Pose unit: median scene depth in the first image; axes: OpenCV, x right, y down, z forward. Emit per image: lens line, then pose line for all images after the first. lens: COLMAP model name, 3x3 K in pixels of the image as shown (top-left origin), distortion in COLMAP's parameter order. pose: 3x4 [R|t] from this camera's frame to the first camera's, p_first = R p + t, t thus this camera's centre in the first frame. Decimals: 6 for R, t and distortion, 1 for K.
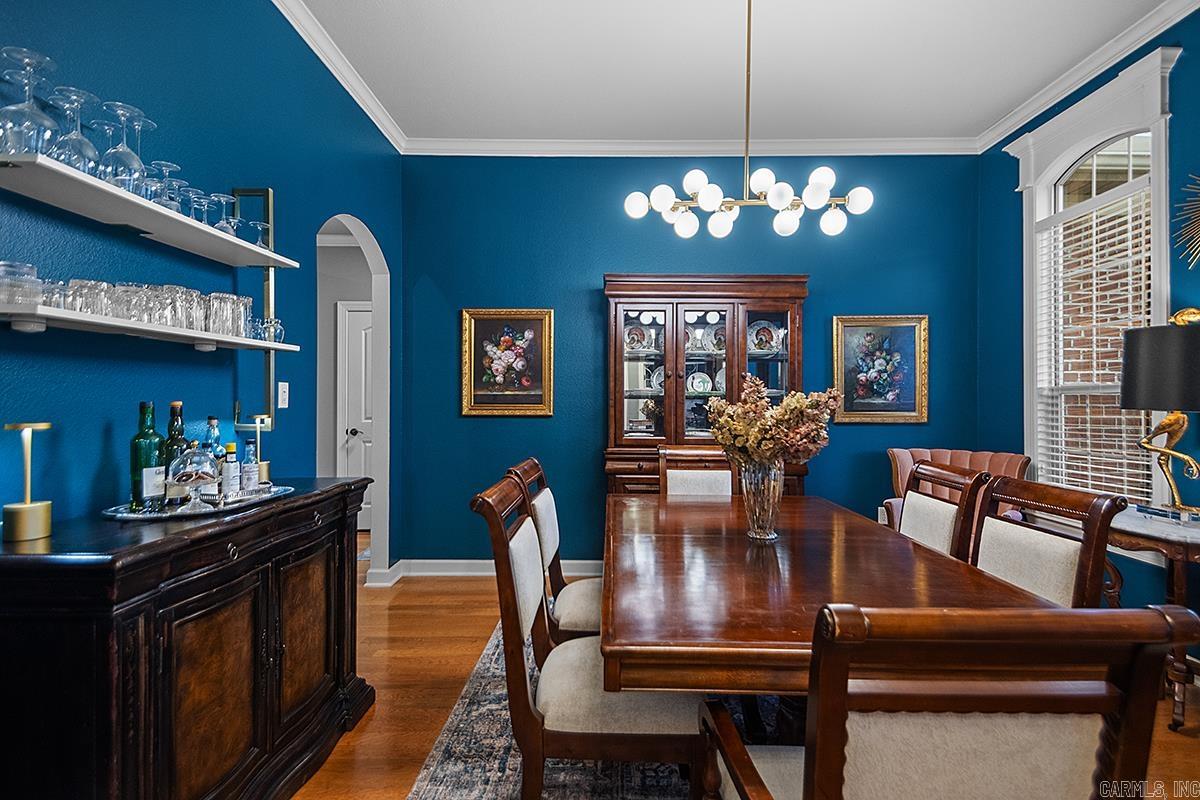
lens RADIAL K [[557.6, 0, 570.5], [0, 557.6, 395.9], [0, 0, 1]] dist [0.012178, -0.013689]
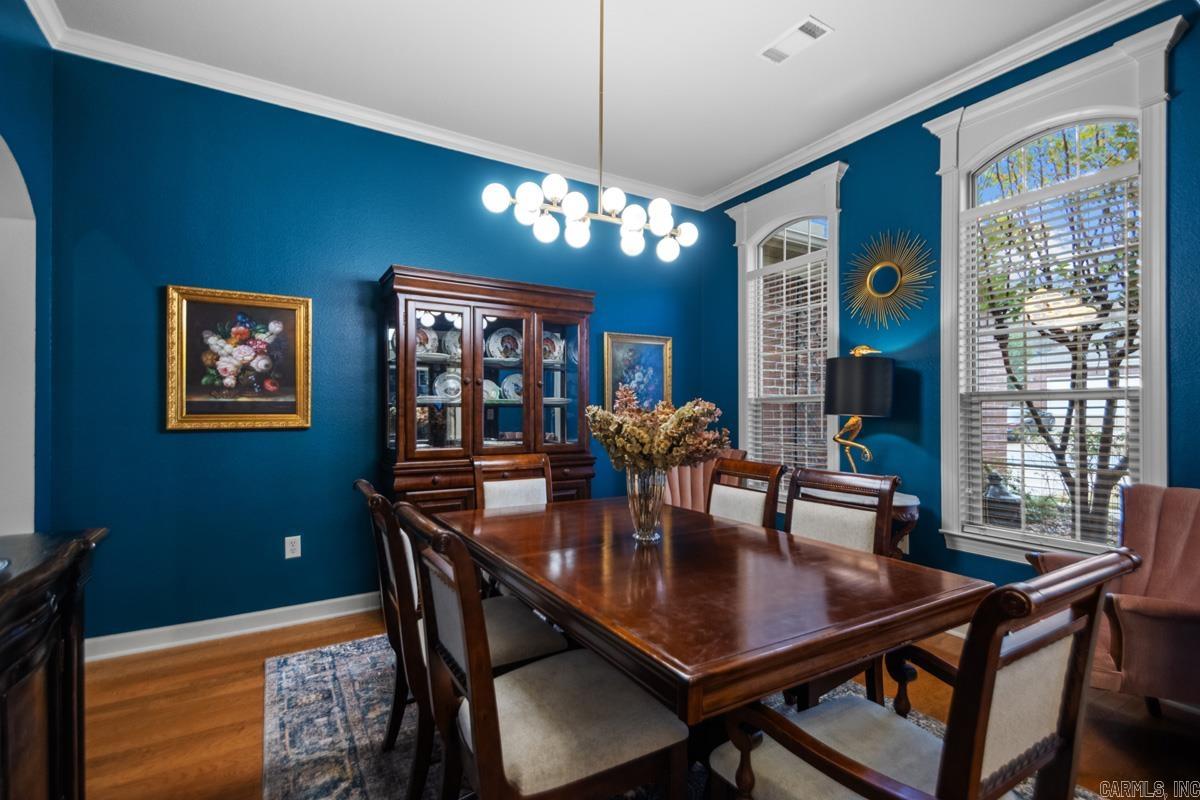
lens RADIAL K [[557.6, 0, 605.2], [0, 557.6, 404.3], [0, 0, 1]] dist [0.012178, -0.013689]
pose [[0.829258, 0.000521, 0.558865, -0.152973], [-0.002036, 0.999996, 0.002090, -0.001836], [-0.558862, -0.002871, 0.829256, 0.082464]]
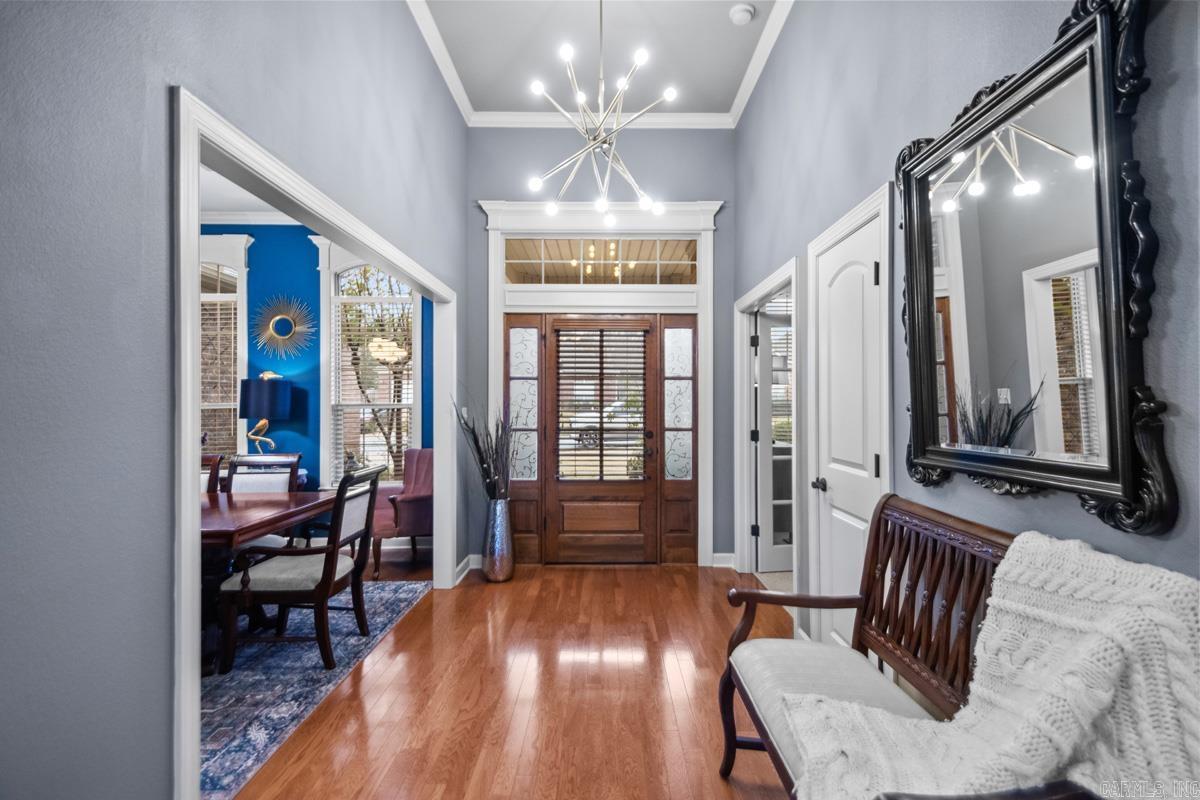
lens RADIAL K [[557.6, 0, 610.1], [0, 557.6, 399.2], [0, 0, 1]] dist [0.012178, -0.013689]
pose [[-0.055741, -0.002435, 0.998442, -0.626176], [-0.003781, 0.999990, 0.002227, -0.032523], [-0.998438, -0.003651, -0.055750, -0.116437]]
